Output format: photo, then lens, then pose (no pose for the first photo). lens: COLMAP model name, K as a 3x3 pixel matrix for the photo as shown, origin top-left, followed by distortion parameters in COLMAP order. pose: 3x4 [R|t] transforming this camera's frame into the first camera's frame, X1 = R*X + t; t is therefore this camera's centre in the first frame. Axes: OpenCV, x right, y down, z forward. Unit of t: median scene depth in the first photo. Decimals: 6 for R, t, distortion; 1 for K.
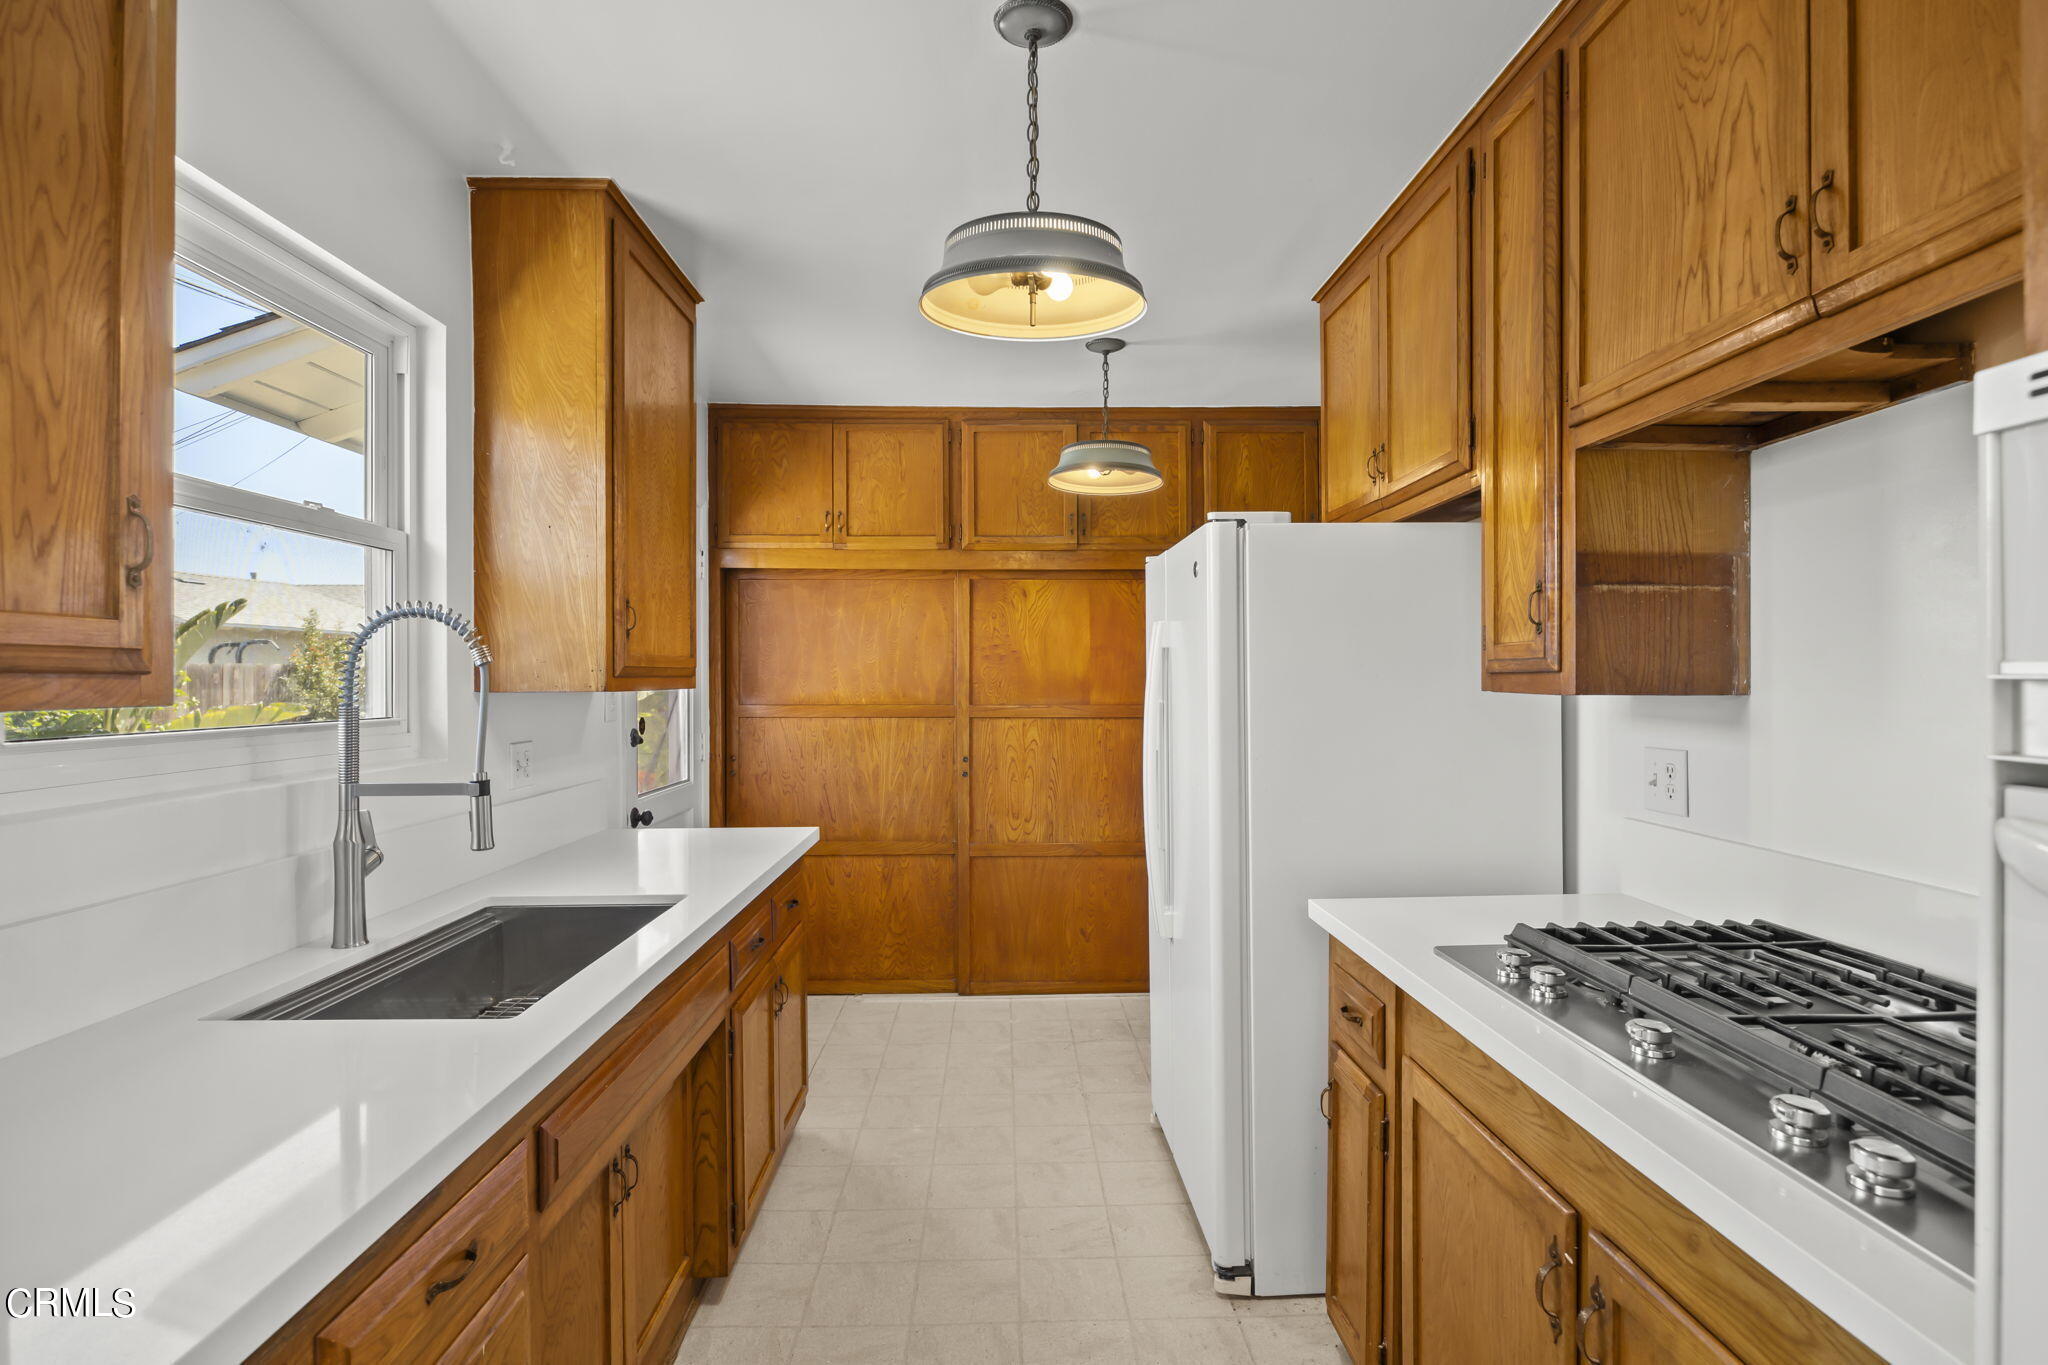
lens RADIAL K [[995.9, 0, 1025.2], [0, 995.9, 673.0], [0, 0, 1]] dist [-0.006447, -0.000560]
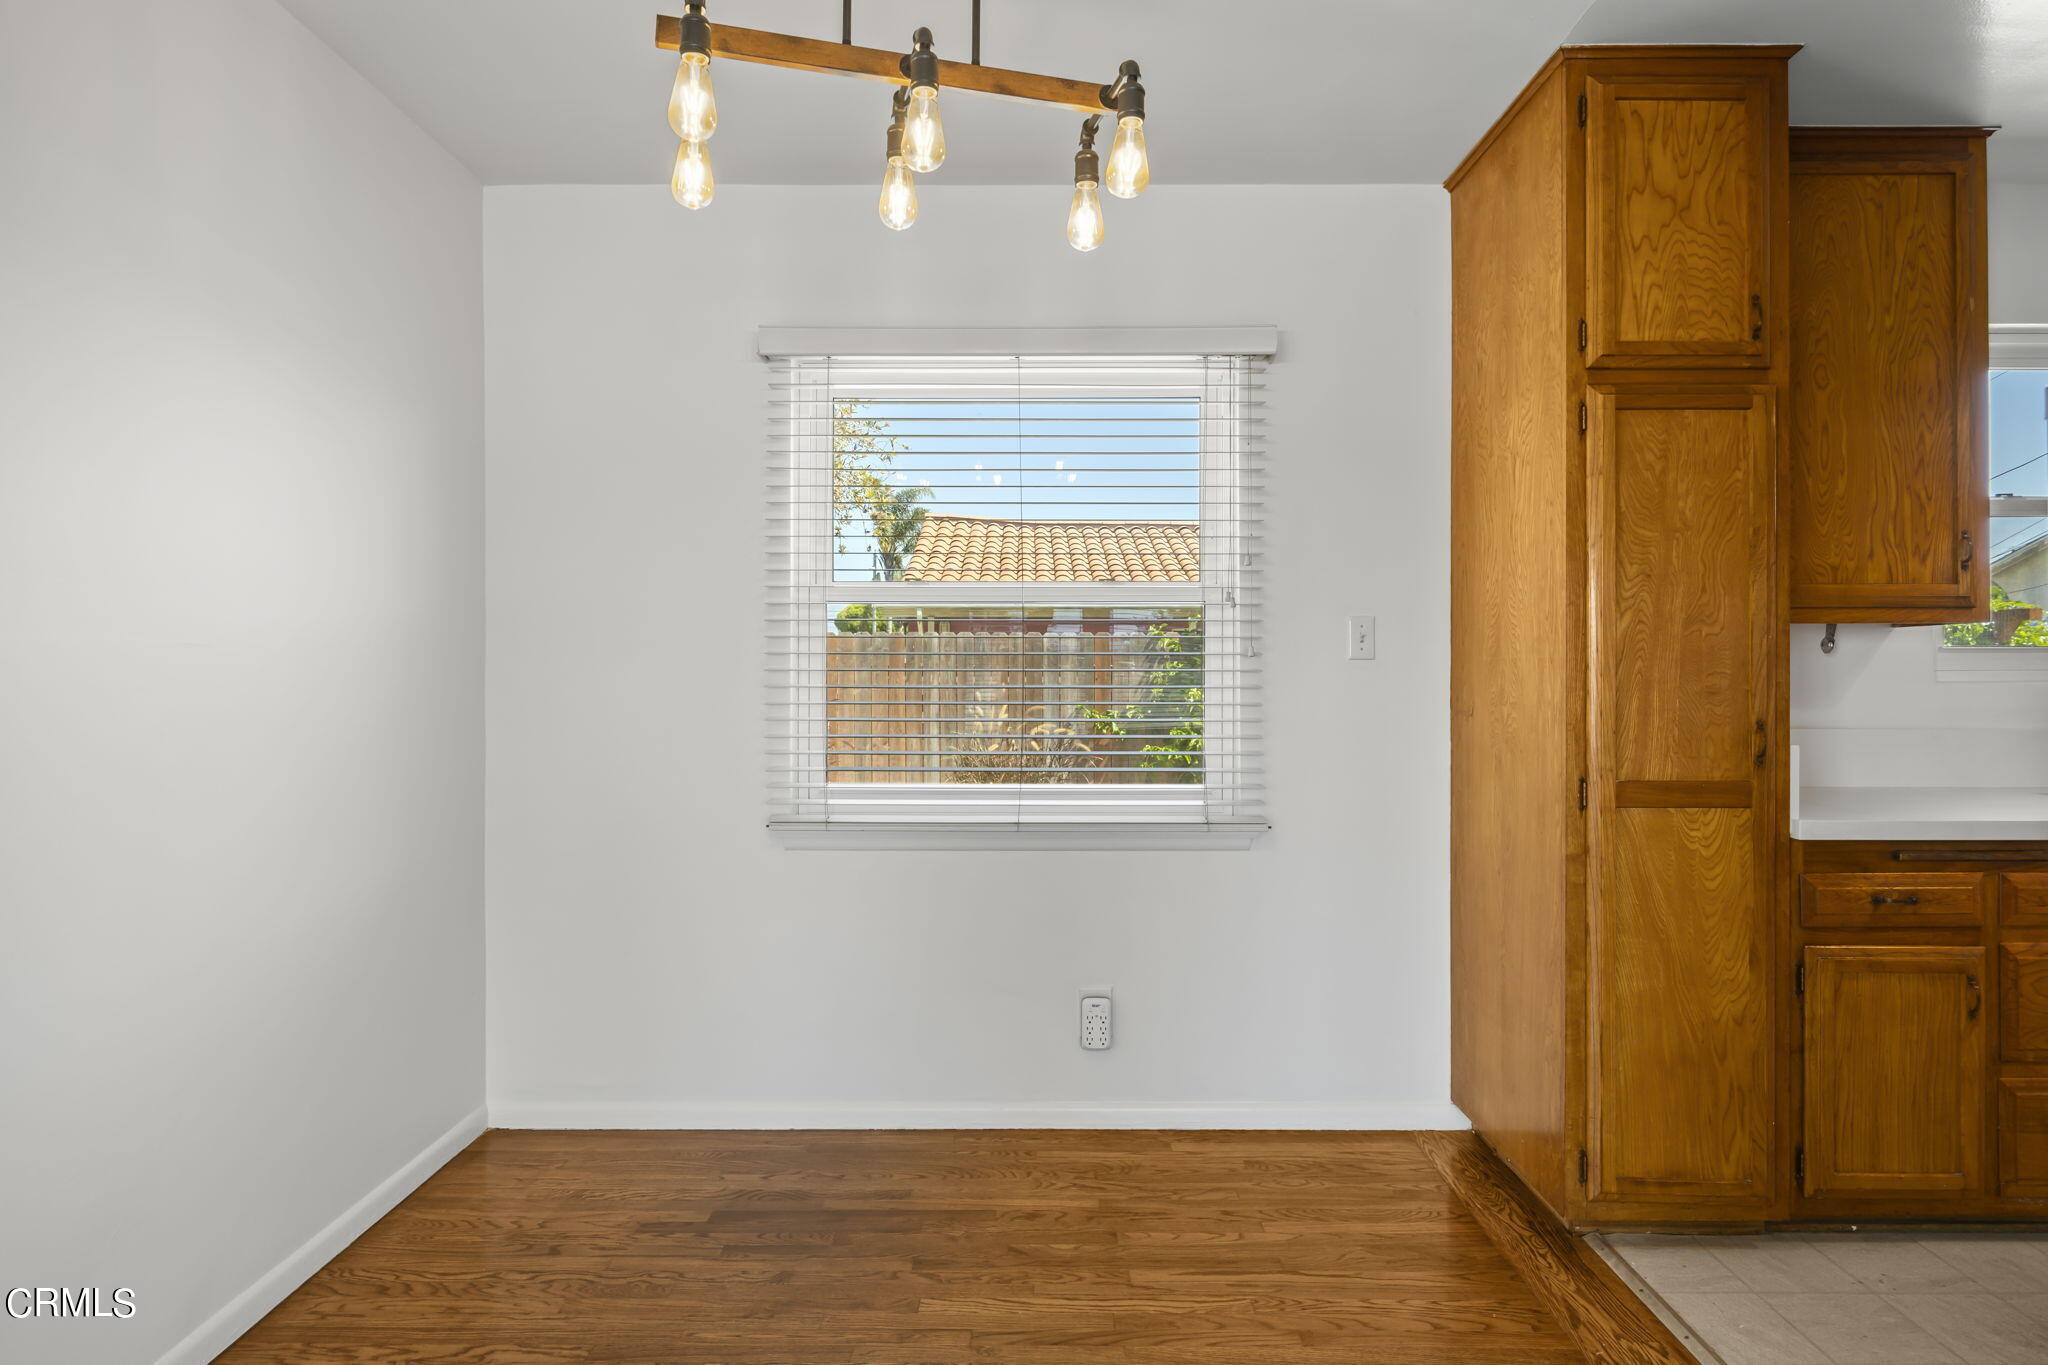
lens RADIAL K [[1133.7, 0, 1024.3], [0, 1133.7, 668.2], [0, 0, 1]] dist [-0.000308, -0.002534]
pose [[-0.030721, 0.002251, -0.999525, 1.061837], [0.006372, 0.999978, 0.002056, 0.072896], [0.999508, -0.006306, -0.030734, -0.651697]]
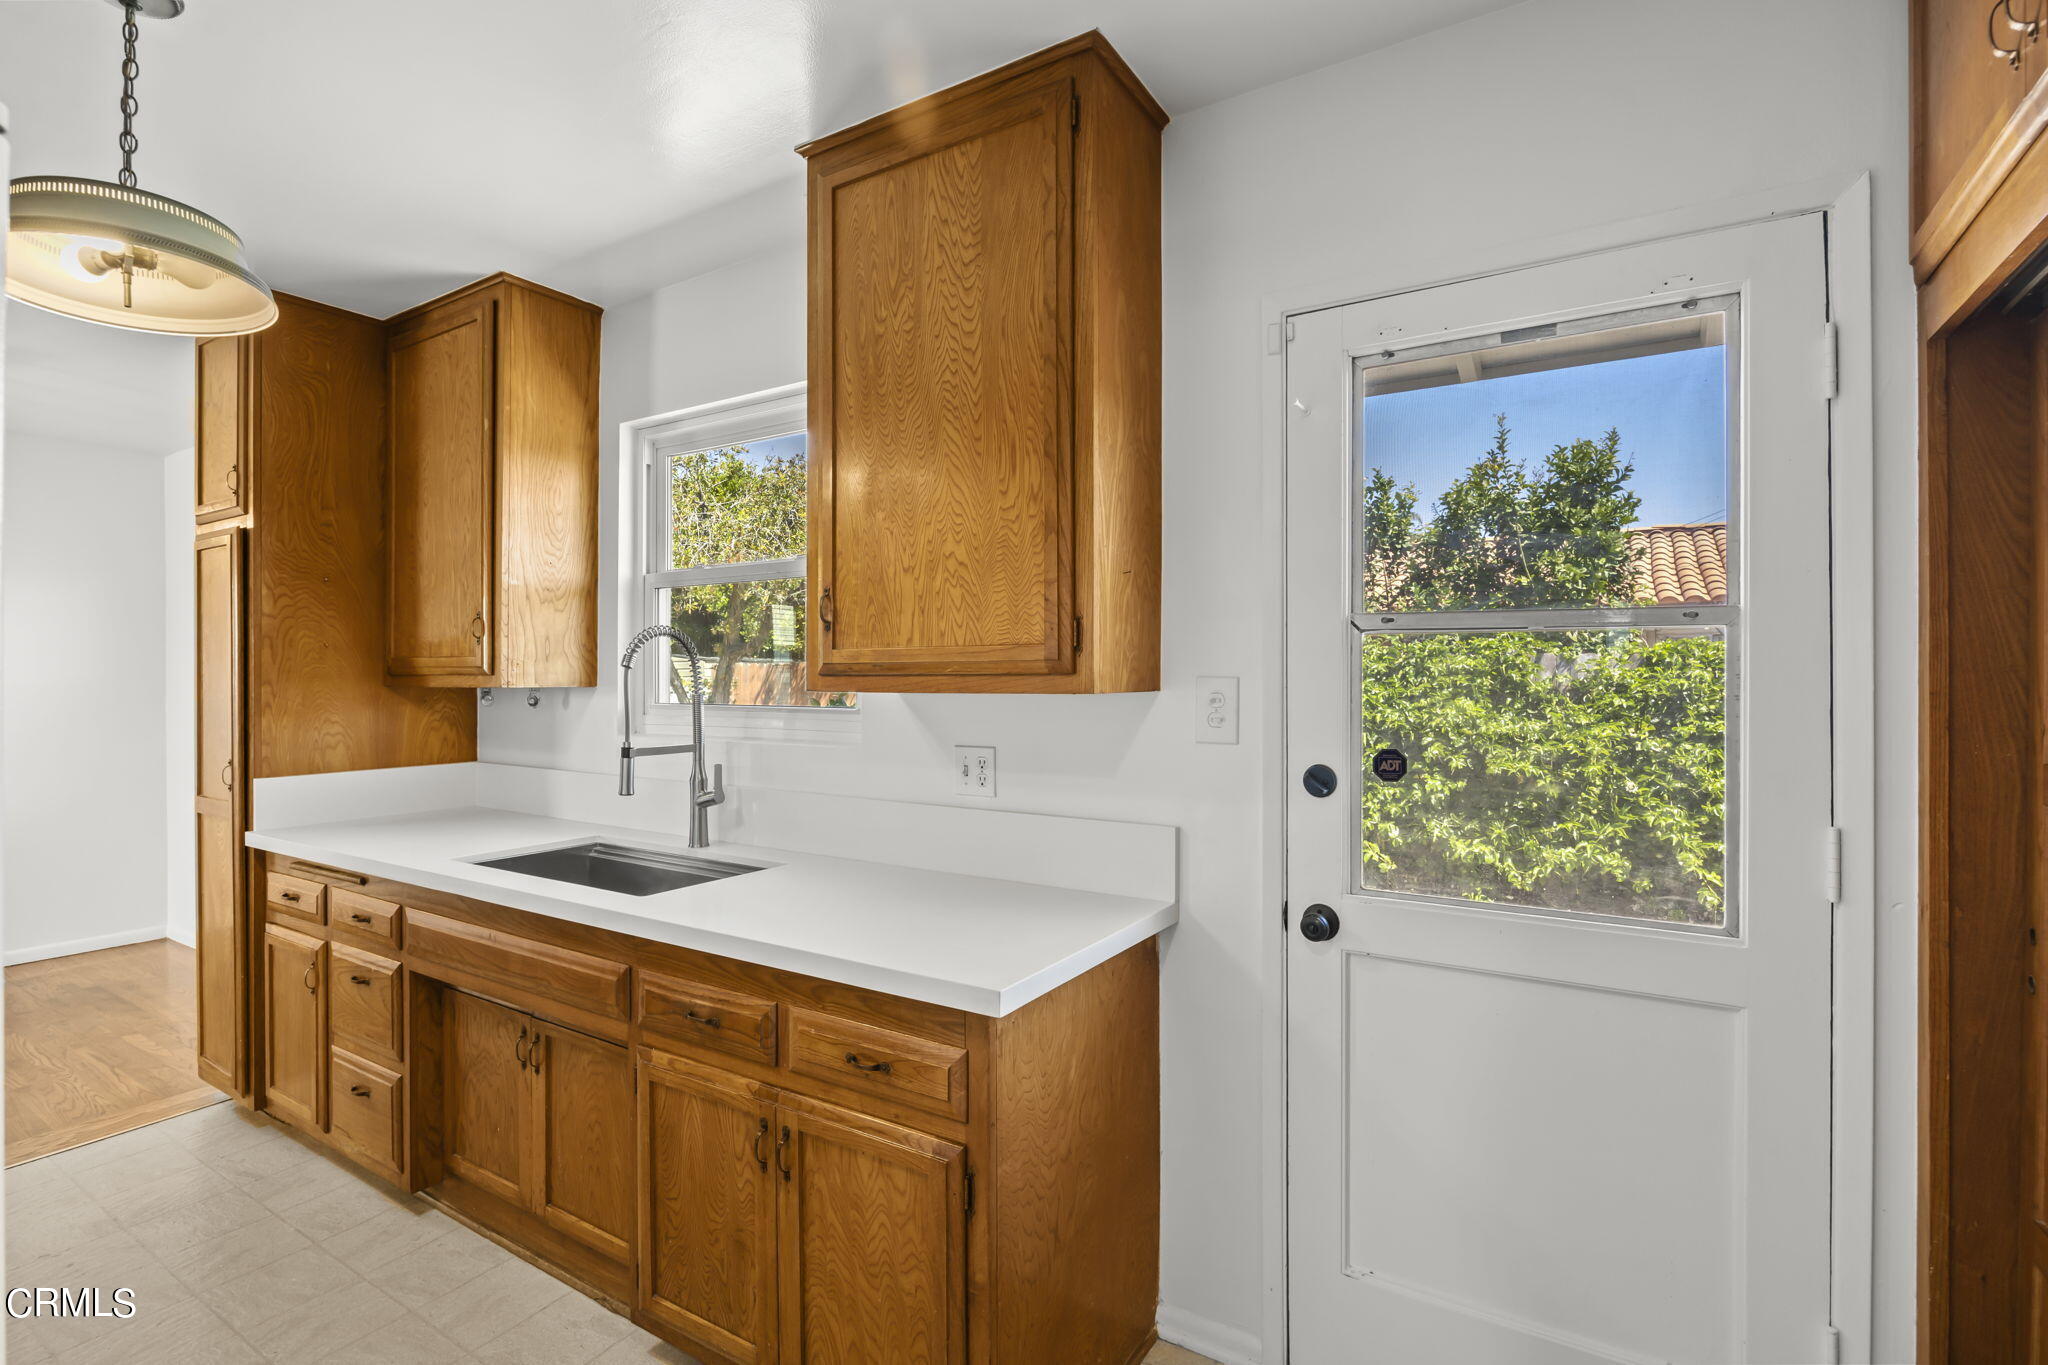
lens RADIAL K [[957.8, 0, 1024.0], [0, 957.8, 682.5], [0, 0, 1]] dist [-0.012382, -0.000452]
pose [[-0.549522, 0.006159, -0.835456, 0.296339], [0.005861, 0.999977, 0.003517, 0.010742], [0.835458, -0.002964, -0.549546, 2.233119]]
